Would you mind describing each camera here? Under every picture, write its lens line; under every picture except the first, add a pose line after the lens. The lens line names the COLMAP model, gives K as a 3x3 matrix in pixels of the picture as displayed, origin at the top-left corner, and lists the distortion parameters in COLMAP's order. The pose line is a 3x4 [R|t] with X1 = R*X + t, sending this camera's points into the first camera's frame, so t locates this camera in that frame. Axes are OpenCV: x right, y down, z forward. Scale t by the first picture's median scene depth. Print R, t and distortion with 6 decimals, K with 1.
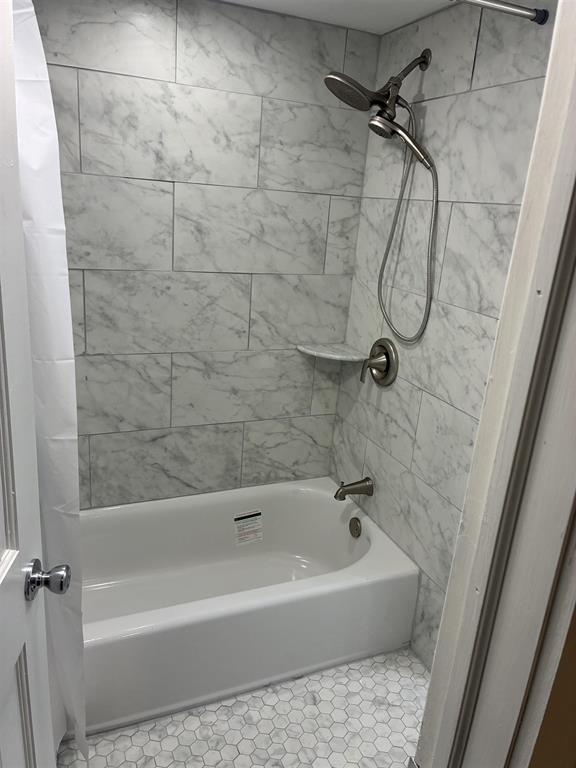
lens RADIAL K [[584.1, 0, 289.1], [0, 584.1, 385.4], [0, 0, 1]] dist [0.040750, -0.043570]
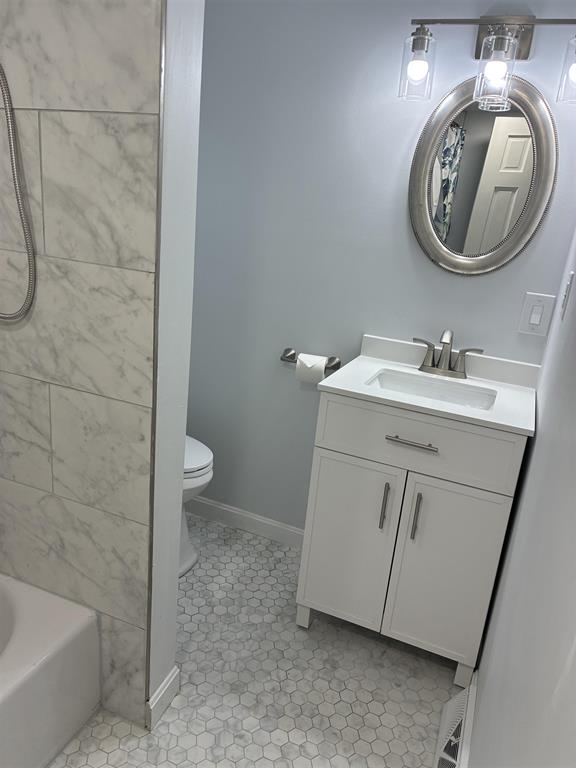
lens RADIAL K [[584.1, 0, 285.7], [0, 584.1, 382.8], [0, 0, 1]] dist [0.040750, -0.043570]
pose [[0.715021, -0.227369, 0.661096, -0.043306], [0.184420, 0.973484, 0.135344, -0.038821], [-0.674339, 0.025145, 0.737993, 0.286514]]
